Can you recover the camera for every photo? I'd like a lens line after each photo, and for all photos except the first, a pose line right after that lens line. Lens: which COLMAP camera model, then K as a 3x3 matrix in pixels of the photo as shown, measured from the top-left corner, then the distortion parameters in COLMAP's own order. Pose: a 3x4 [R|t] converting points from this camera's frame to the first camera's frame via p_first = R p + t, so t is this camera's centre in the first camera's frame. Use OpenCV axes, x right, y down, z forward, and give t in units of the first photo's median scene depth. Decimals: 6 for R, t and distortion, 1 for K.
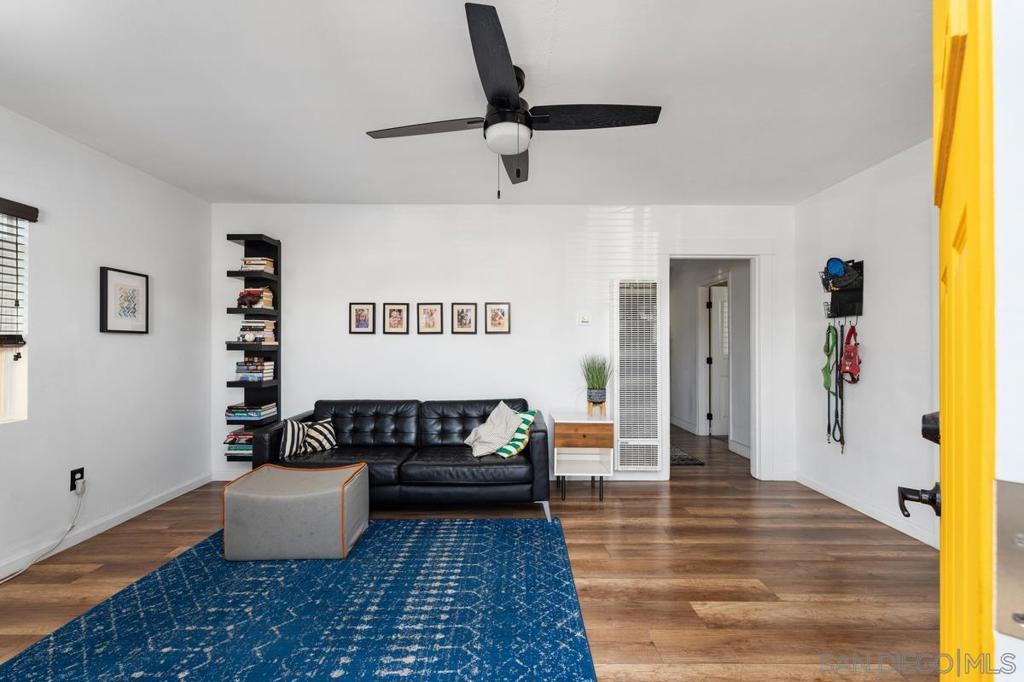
lens RADIAL K [[407.7, 0, 513.7], [0, 407.7, 342.1], [0, 0, 1]] dist [0.002150, 0.000293]
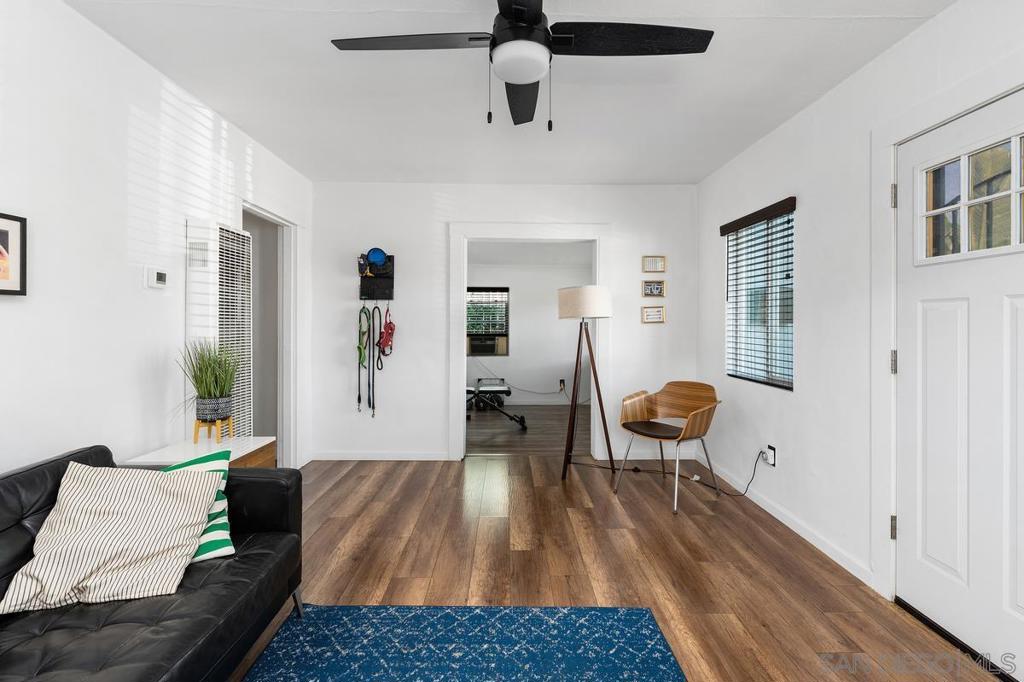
lens RADIAL K [[482.2, 0, 505.8], [0, 482.2, 322.2], [0, 0, 1]] dist [-0.001350, -0.000245]
pose [[-0.001019, -0.000335, 0.999999, -0.813158], [-0.013814, 0.999905, 0.000321, -0.004517], [-0.999904, -0.013814, -0.001024, 0.899226]]
